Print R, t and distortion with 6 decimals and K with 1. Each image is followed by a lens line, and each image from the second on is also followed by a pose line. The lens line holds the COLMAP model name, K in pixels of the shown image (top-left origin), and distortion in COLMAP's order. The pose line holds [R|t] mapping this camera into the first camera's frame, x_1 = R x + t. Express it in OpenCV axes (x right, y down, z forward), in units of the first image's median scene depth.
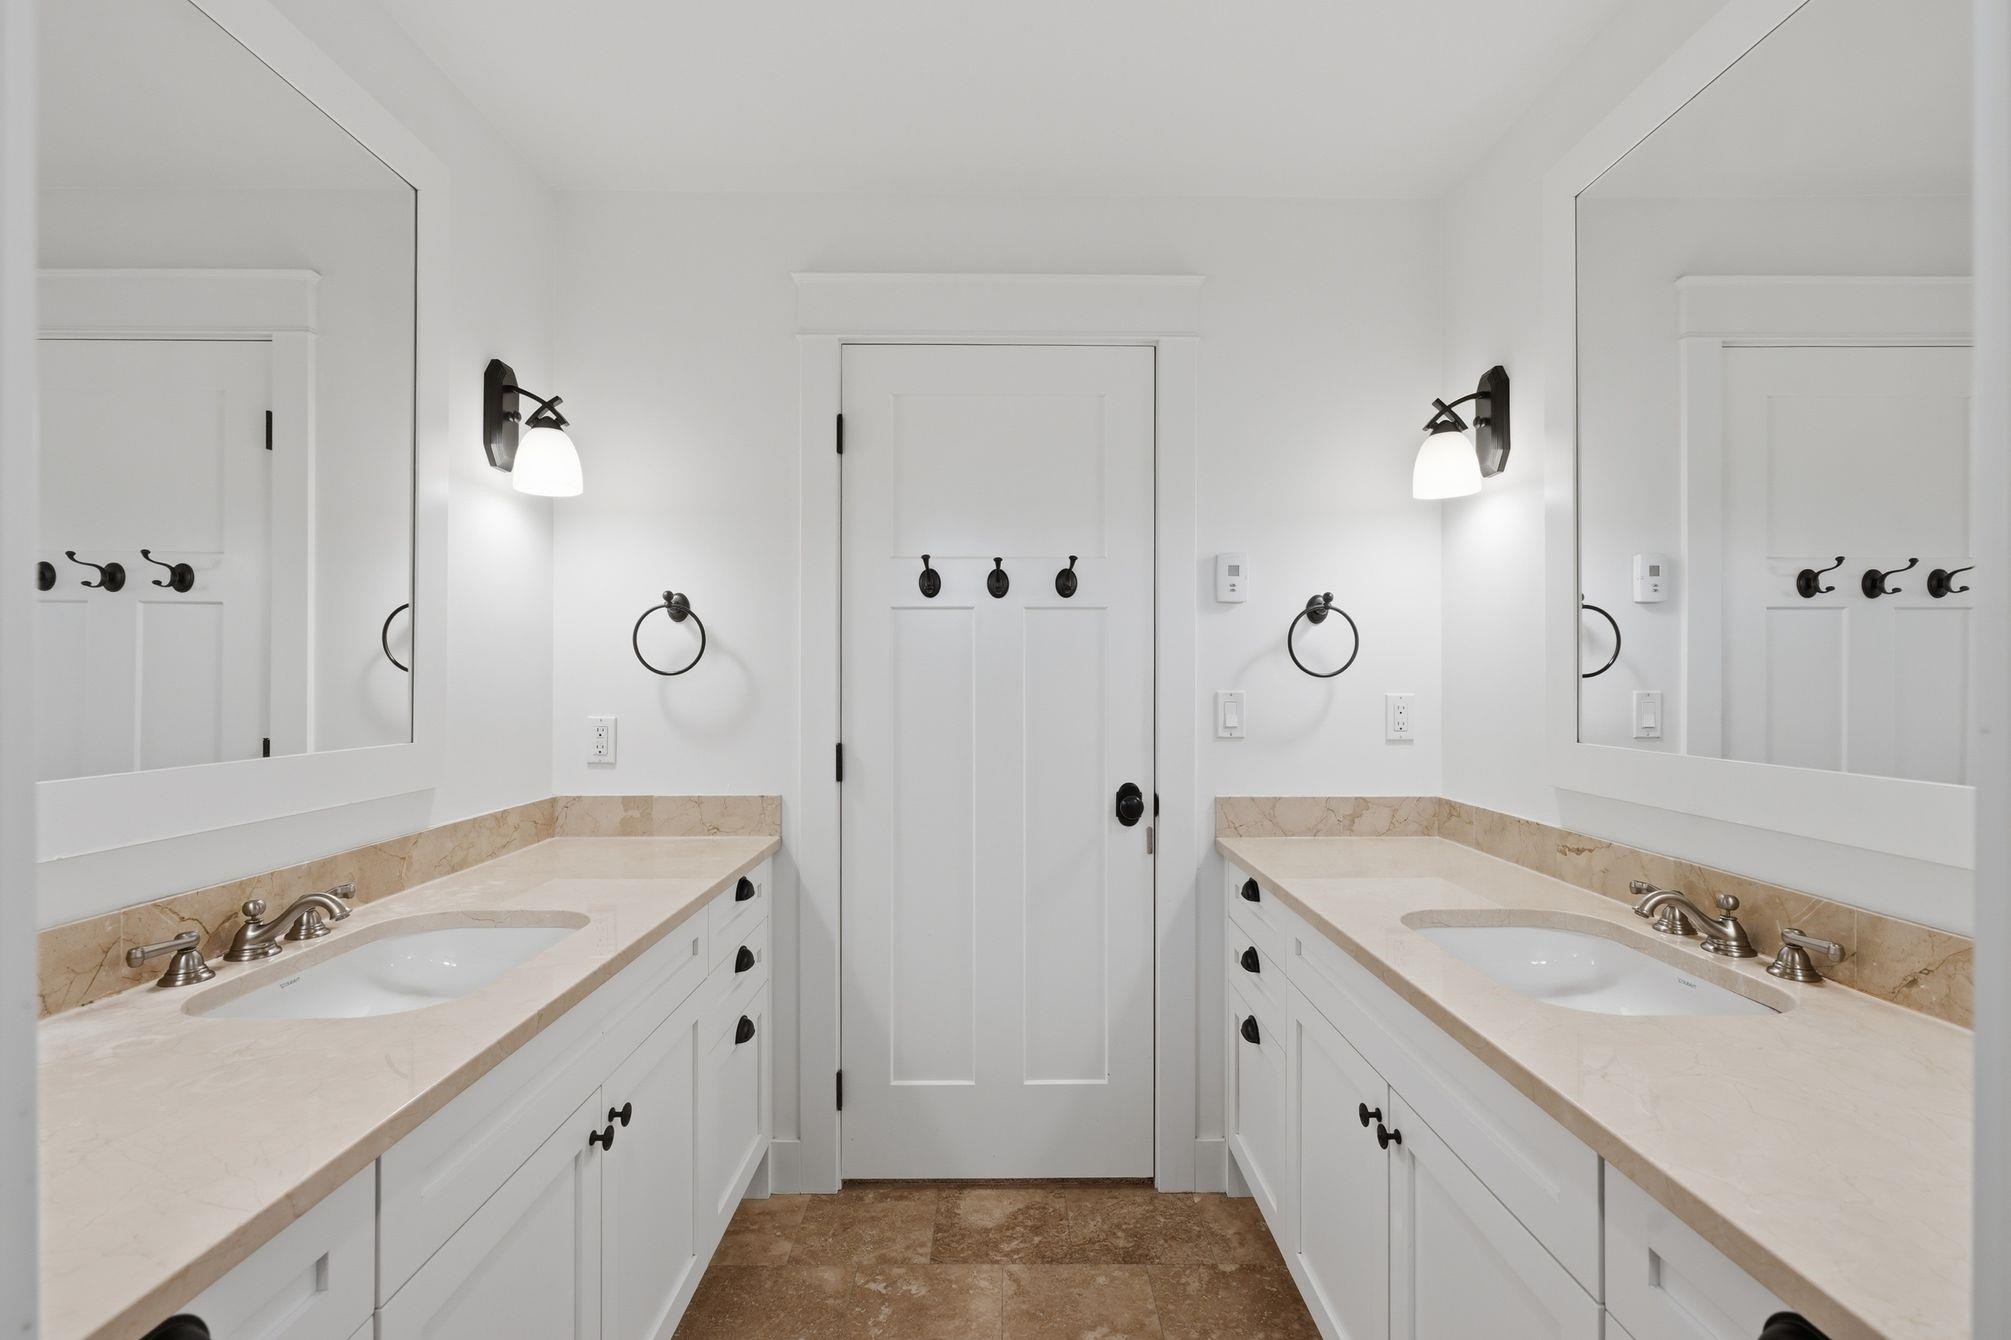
lens RADIAL K [[886.0, 0, 1006.6], [0, 886.0, 671.8], [0, 0, 1]] dist [0.008078, -0.000525]
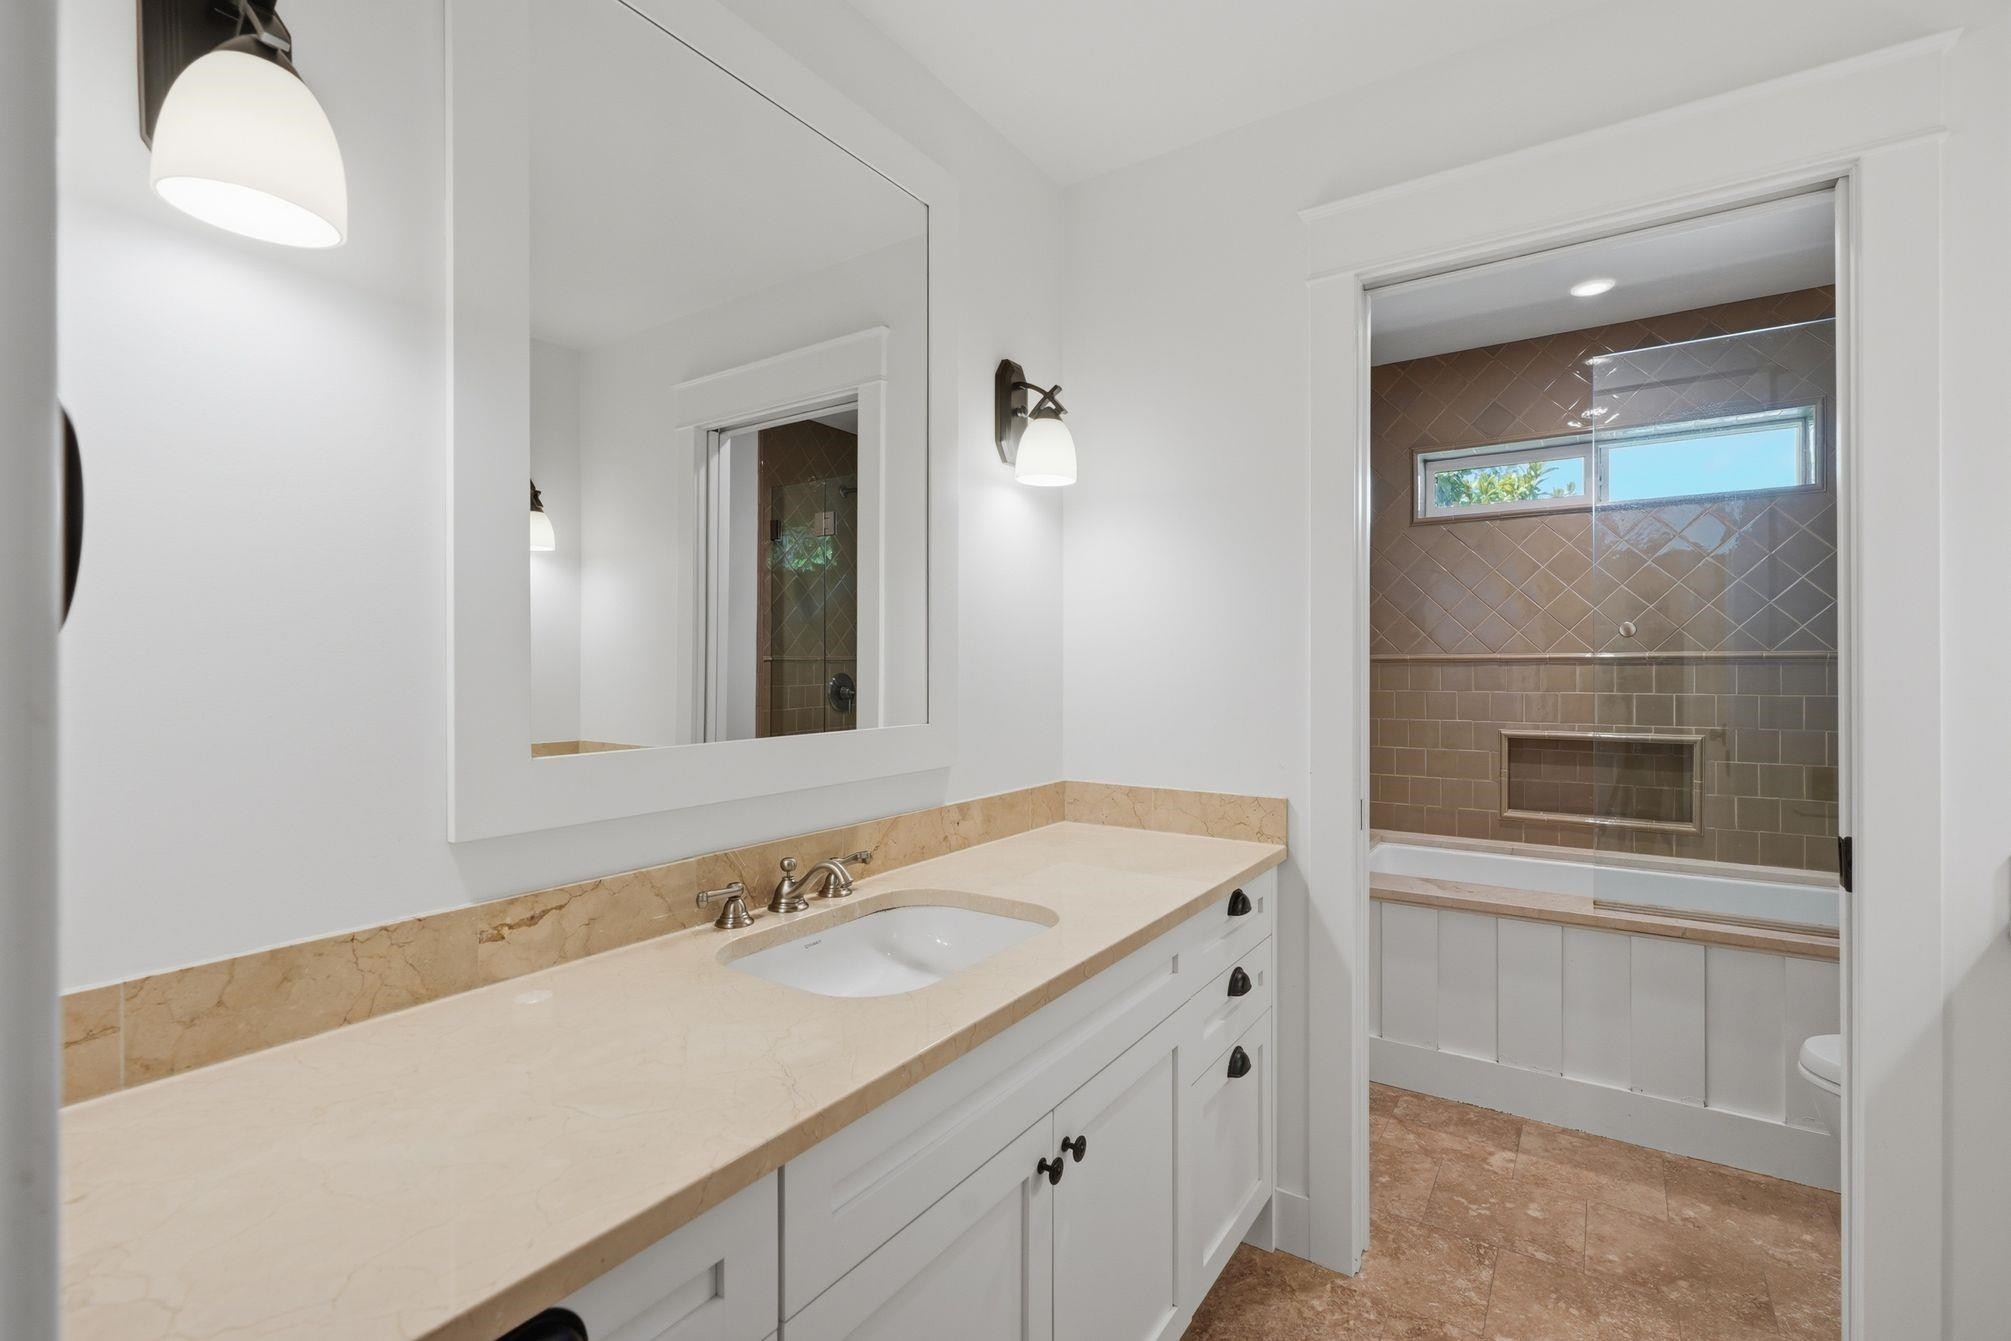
lens RADIAL K [[886.0, 0, 1003.6], [0, 886.0, 660.6], [0, 0, 1]] dist [0.008078, -0.000525]
pose [[0.825425, 0.004470, -0.564494, 0.015767], [-0.003051, 0.999989, 0.003457, -0.002080], [0.564503, -0.001131, 0.825430, 0.184839]]
